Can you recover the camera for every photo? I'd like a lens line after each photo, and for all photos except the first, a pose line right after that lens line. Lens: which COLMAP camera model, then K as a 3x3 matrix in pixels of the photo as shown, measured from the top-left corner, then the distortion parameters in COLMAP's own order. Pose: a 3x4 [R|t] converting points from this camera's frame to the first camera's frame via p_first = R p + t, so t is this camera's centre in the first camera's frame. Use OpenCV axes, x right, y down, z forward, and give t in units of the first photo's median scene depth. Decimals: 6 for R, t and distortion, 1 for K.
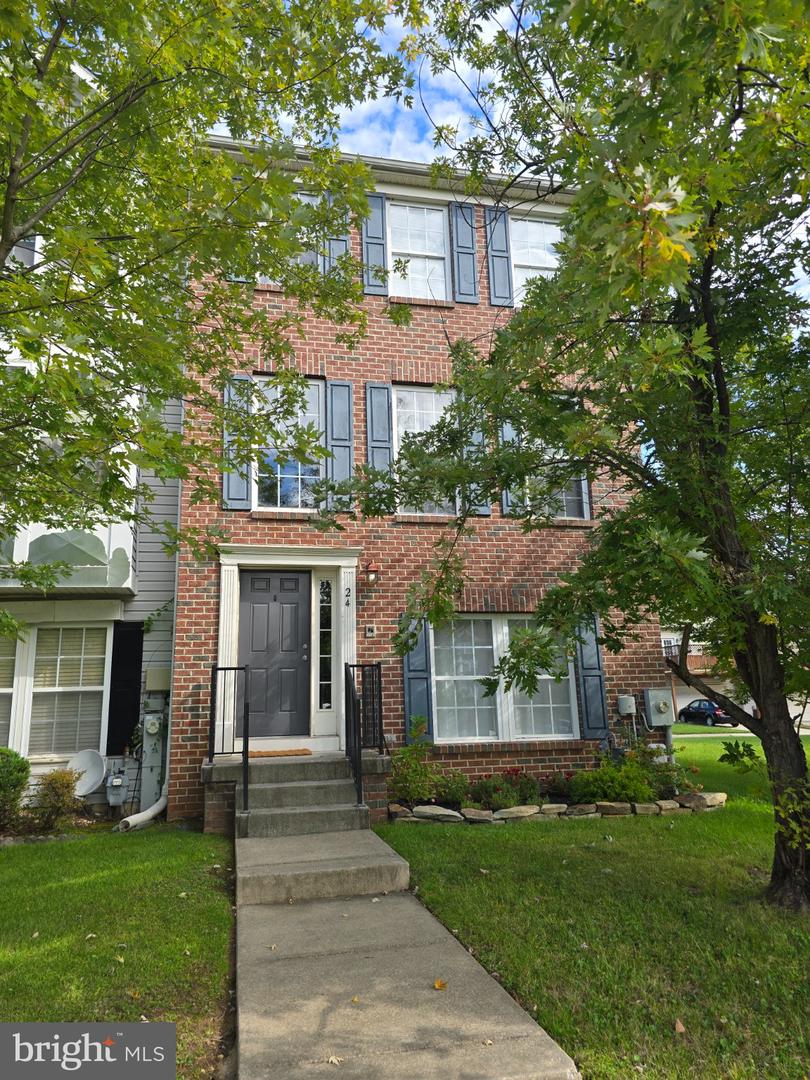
lens RADIAL K [[728.6, 0, 398.6], [0, 728.6, 531.4], [0, 0, 1]] dist [0.075631, -0.010602]
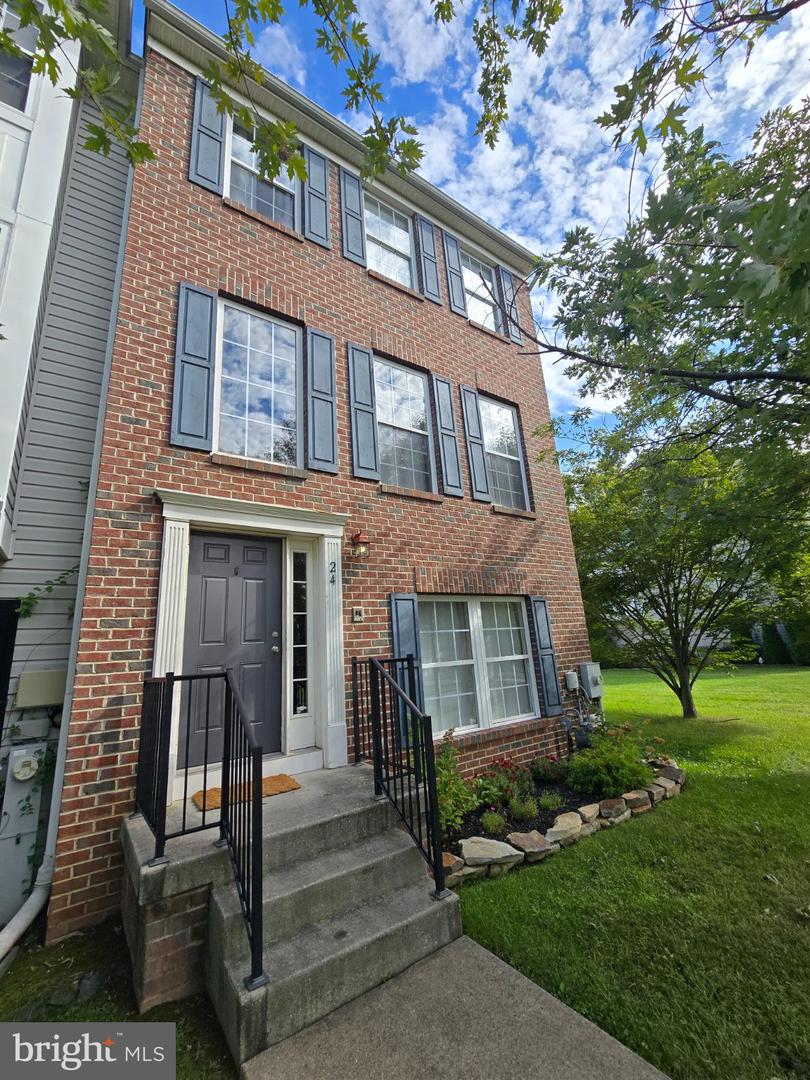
lens RADIAL K [[442.2, 0, 415.1], [0, 442.2, 536.9], [0, 0, 1]] dist [-0.003861, 0.001463]
pose [[0.921062, 0.061920, 0.384462, -0.178559], [-0.043938, 0.997498, -0.055391, 0.073483], [-0.386929, 0.034126, 0.921478, 0.504040]]
